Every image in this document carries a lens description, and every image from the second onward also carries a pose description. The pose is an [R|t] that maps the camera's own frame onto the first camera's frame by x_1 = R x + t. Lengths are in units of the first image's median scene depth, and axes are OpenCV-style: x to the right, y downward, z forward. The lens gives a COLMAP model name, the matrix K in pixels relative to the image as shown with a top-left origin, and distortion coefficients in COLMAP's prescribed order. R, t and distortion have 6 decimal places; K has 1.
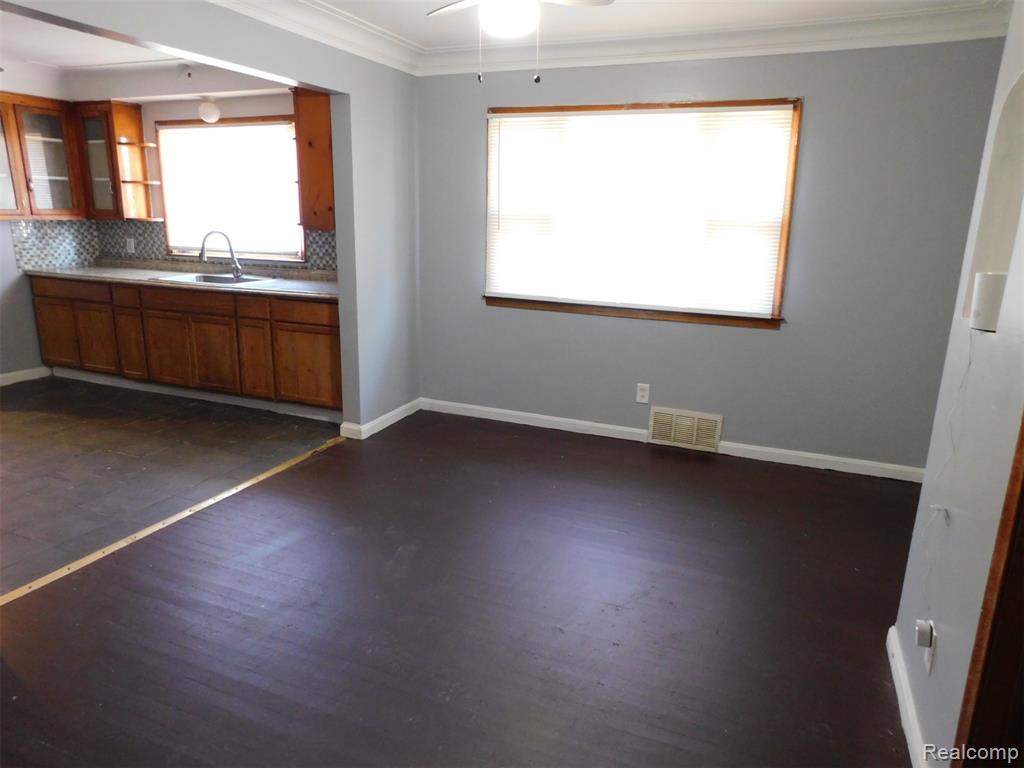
lens RADIAL K [[695.2, 0, 511.0], [0, 695.2, 384.5], [0, 0, 1]] dist [-0.011387, 0.005090]
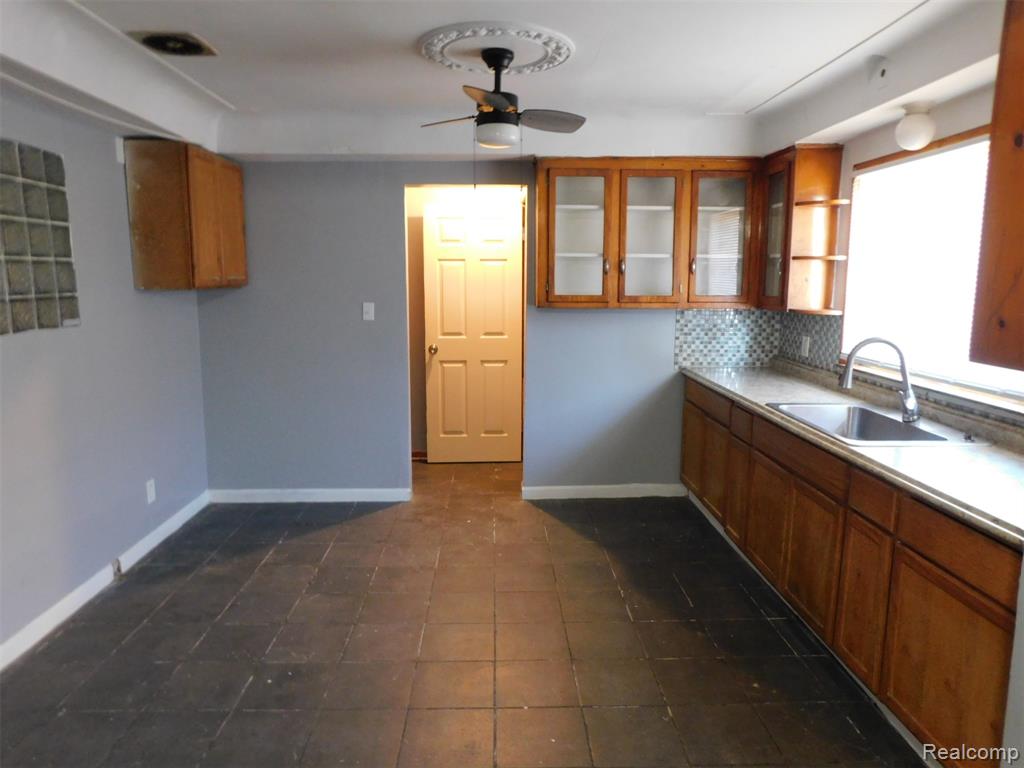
lens RADIAL K [[695.2, 0, 513.3], [0, 695.2, 381.4], [0, 0, 1]] dist [-0.011387, 0.005090]
pose [[0.420039, 0.120134, -0.899519, -0.036725], [-0.214554, 0.976245, 0.030193, -0.128265], [0.881779, 0.180313, 0.435836, 0.455354]]
